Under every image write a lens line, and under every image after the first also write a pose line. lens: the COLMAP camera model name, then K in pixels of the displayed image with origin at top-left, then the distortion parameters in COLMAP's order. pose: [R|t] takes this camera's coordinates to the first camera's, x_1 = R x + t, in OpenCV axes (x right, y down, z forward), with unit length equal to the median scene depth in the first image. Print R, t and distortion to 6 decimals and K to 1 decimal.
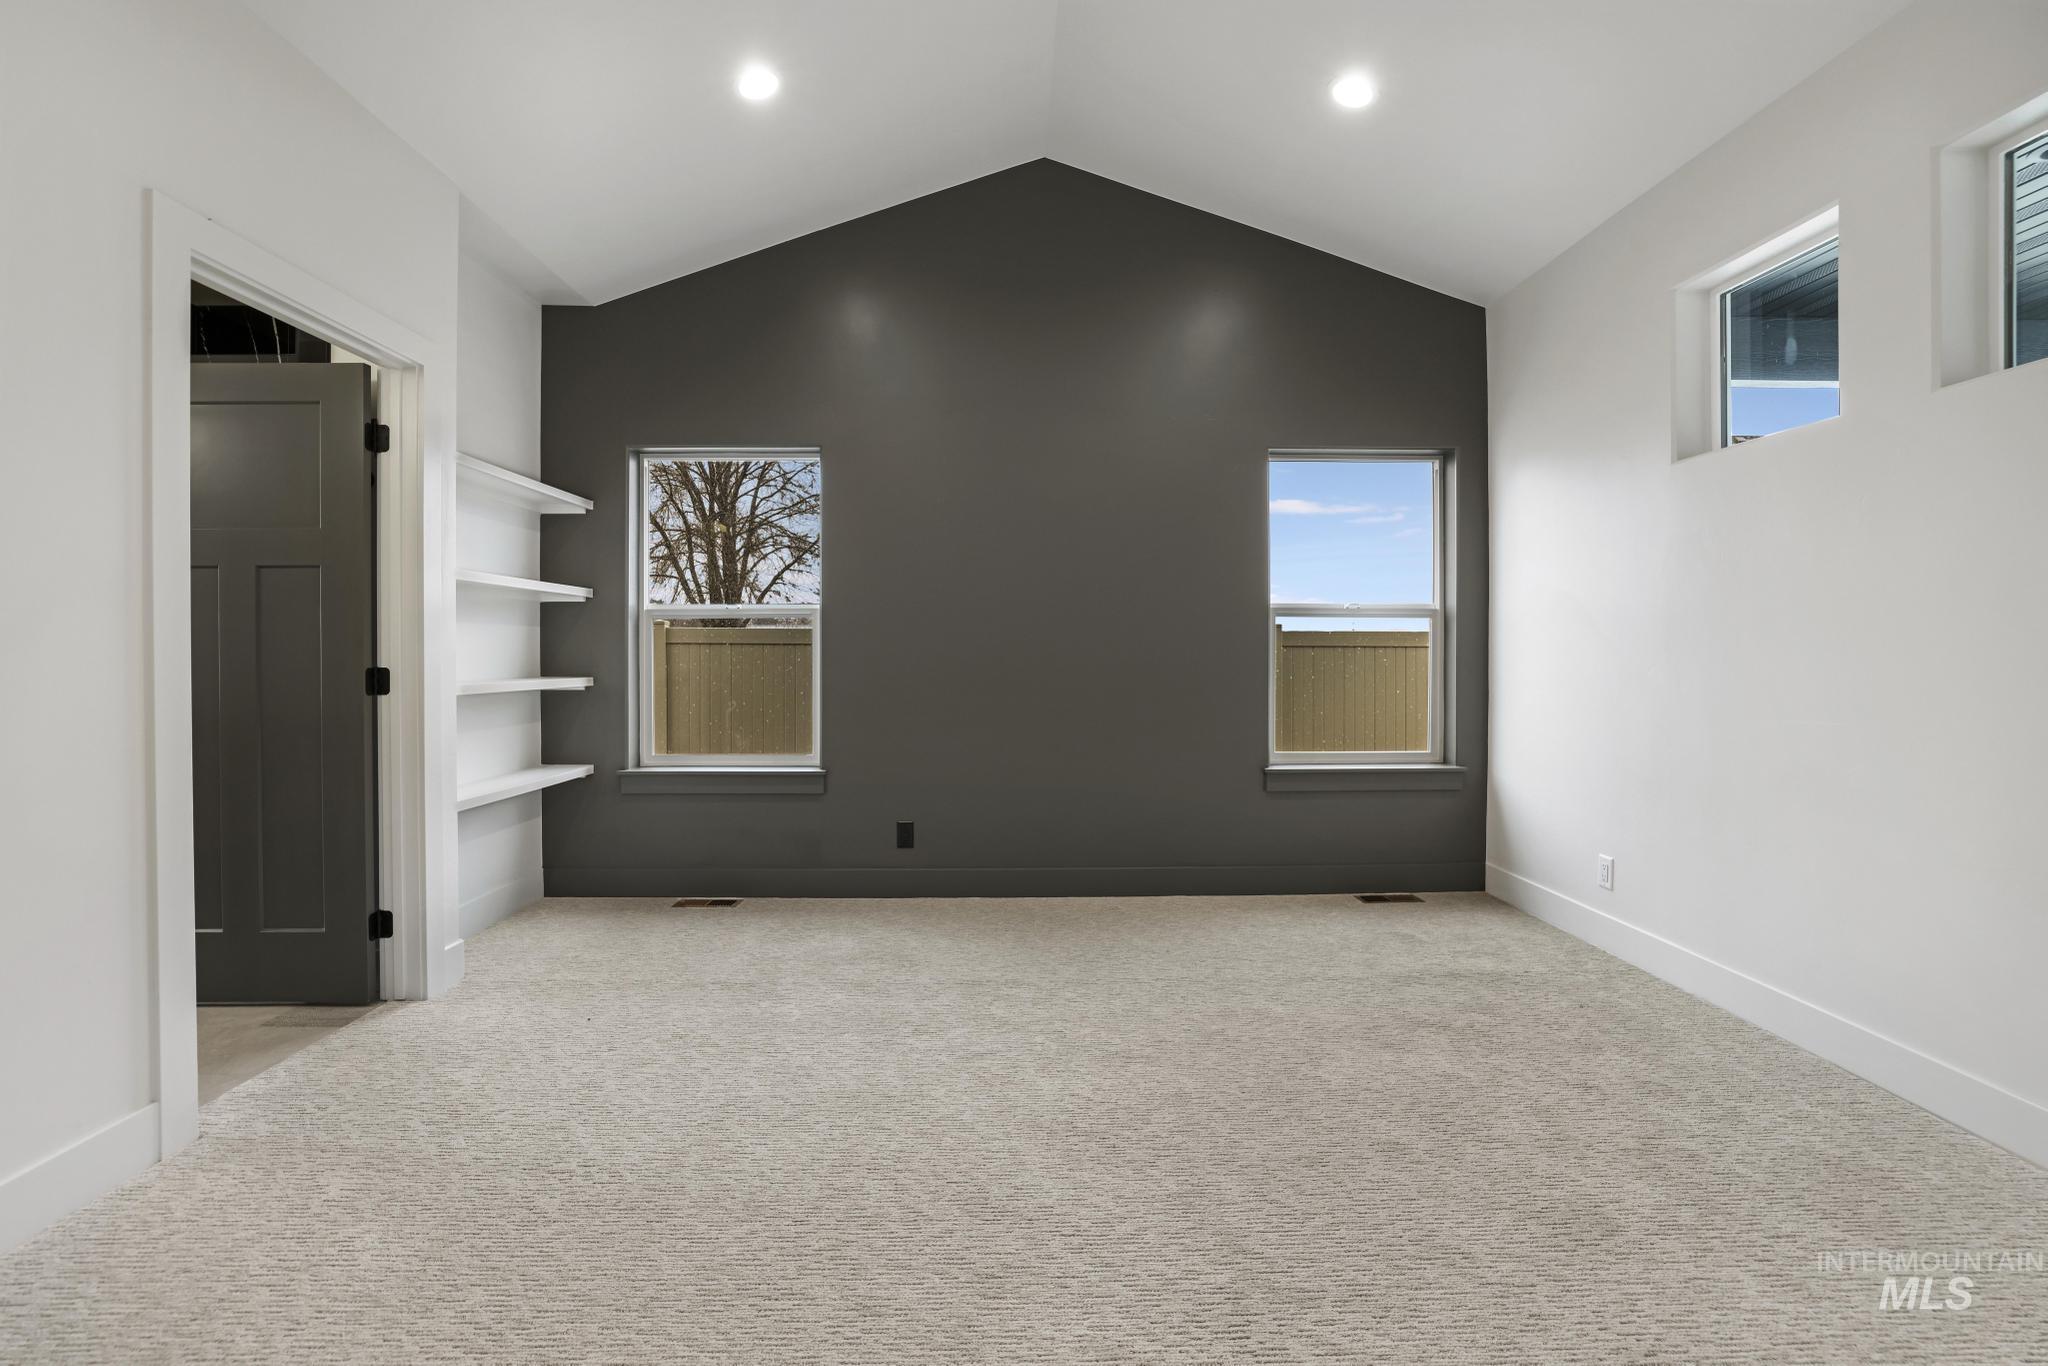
lens RADIAL K [[892.9, 0, 1021.4], [0, 892.9, 658.3], [0, 0, 1]] dist [-0.045528, 0.017678]
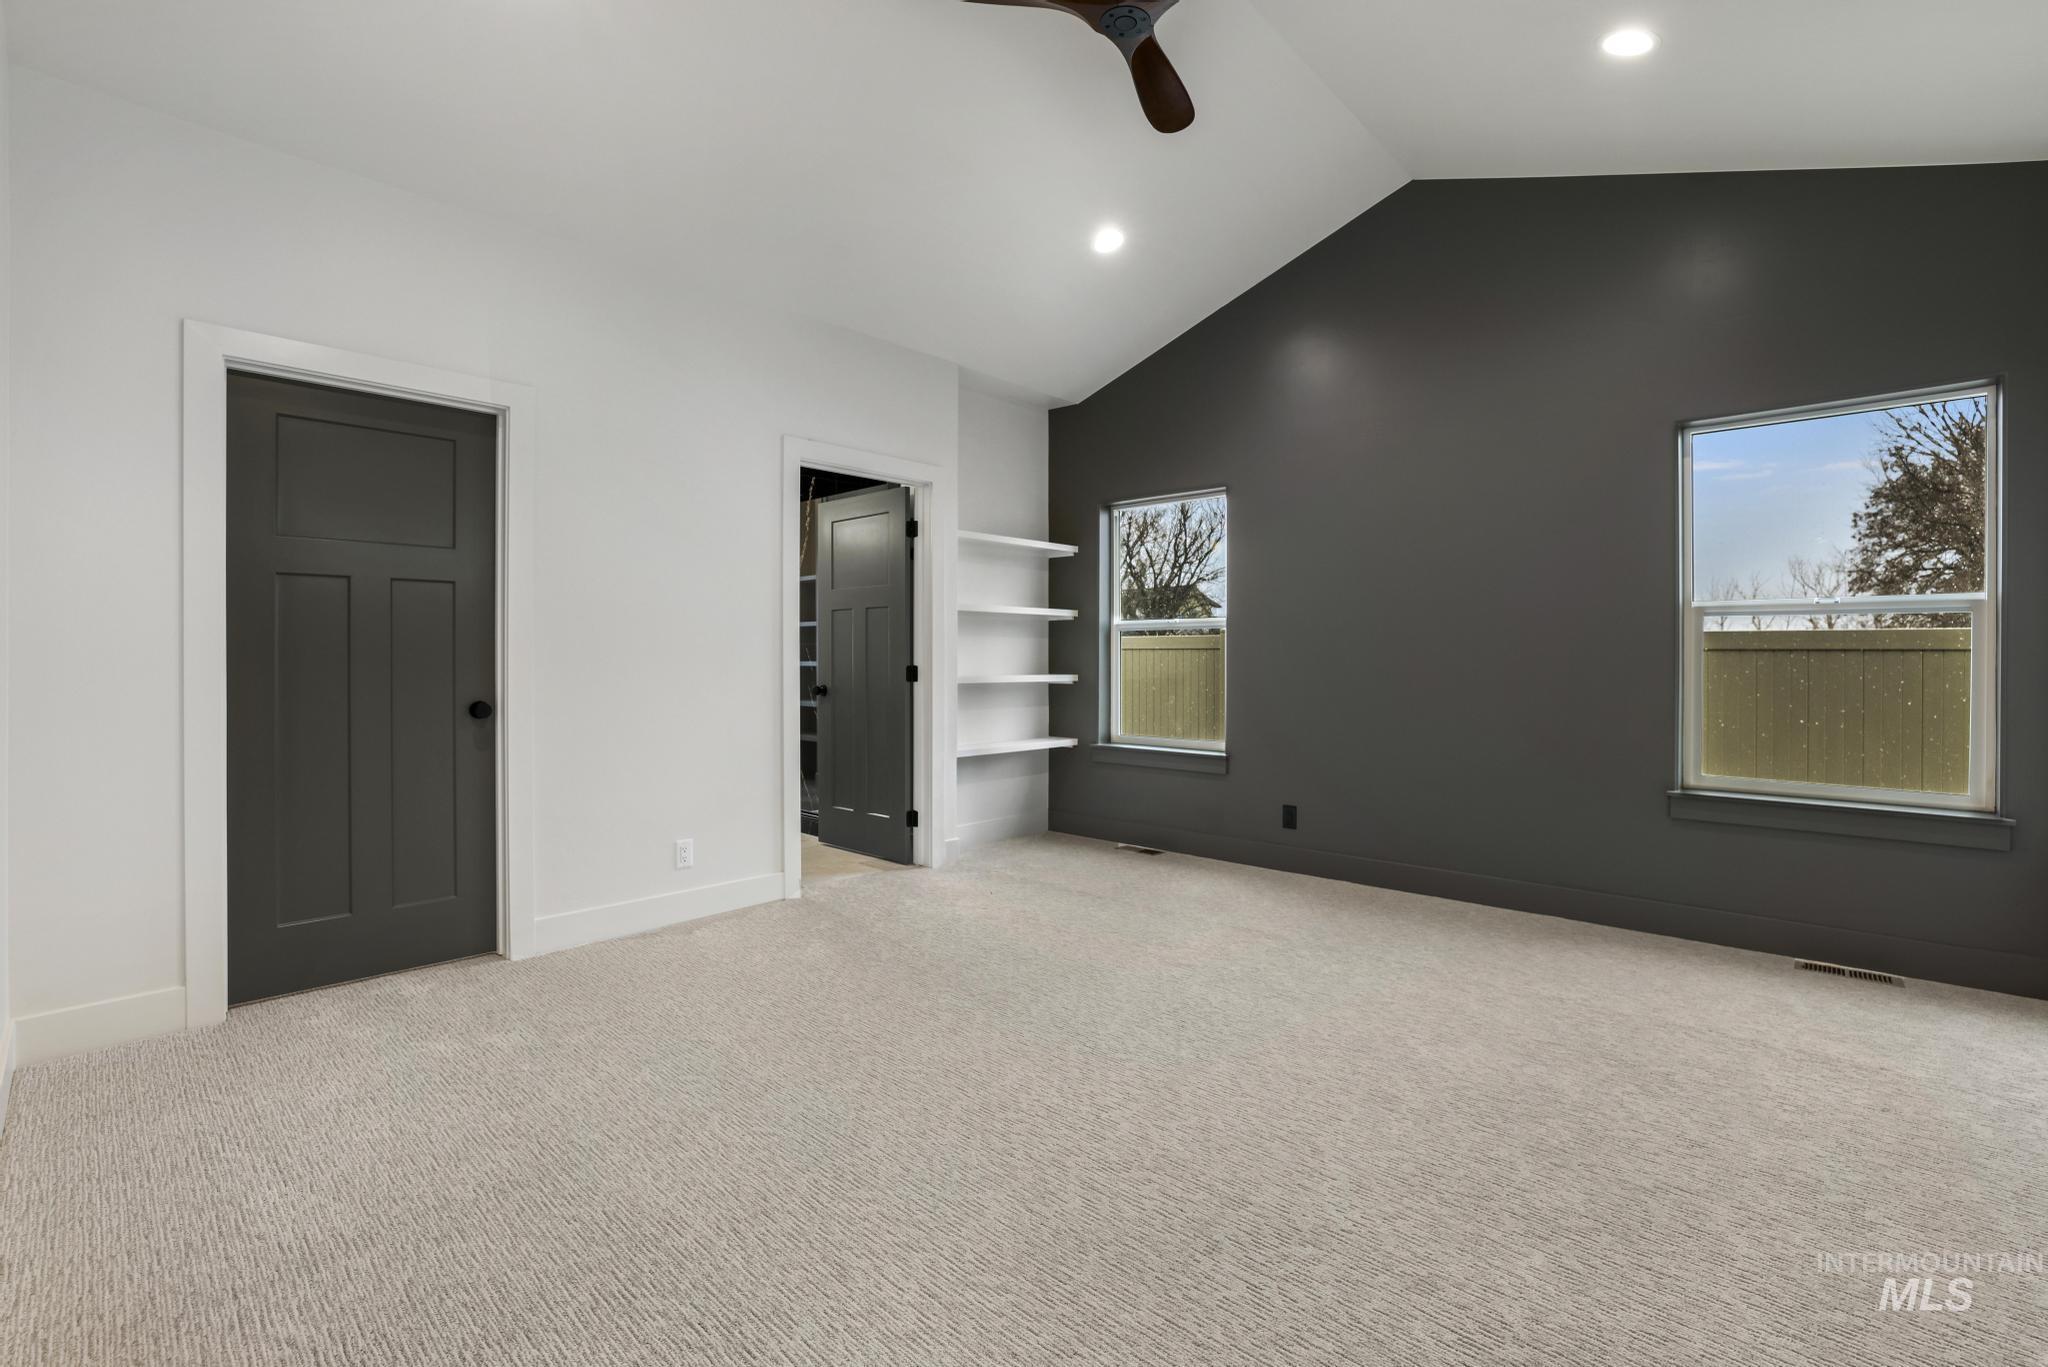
lens RADIAL K [[911.3, 0, 1008.4], [0, 911.3, 660.4], [0, 0, 1]] dist [-0.041144, 0.015427]
pose [[0.712740, 0.005376, -0.701407, 0.582692], [-0.006506, 0.999978, 0.001052, -0.002014], [0.701398, 0.003814, 0.712760, -0.111731]]
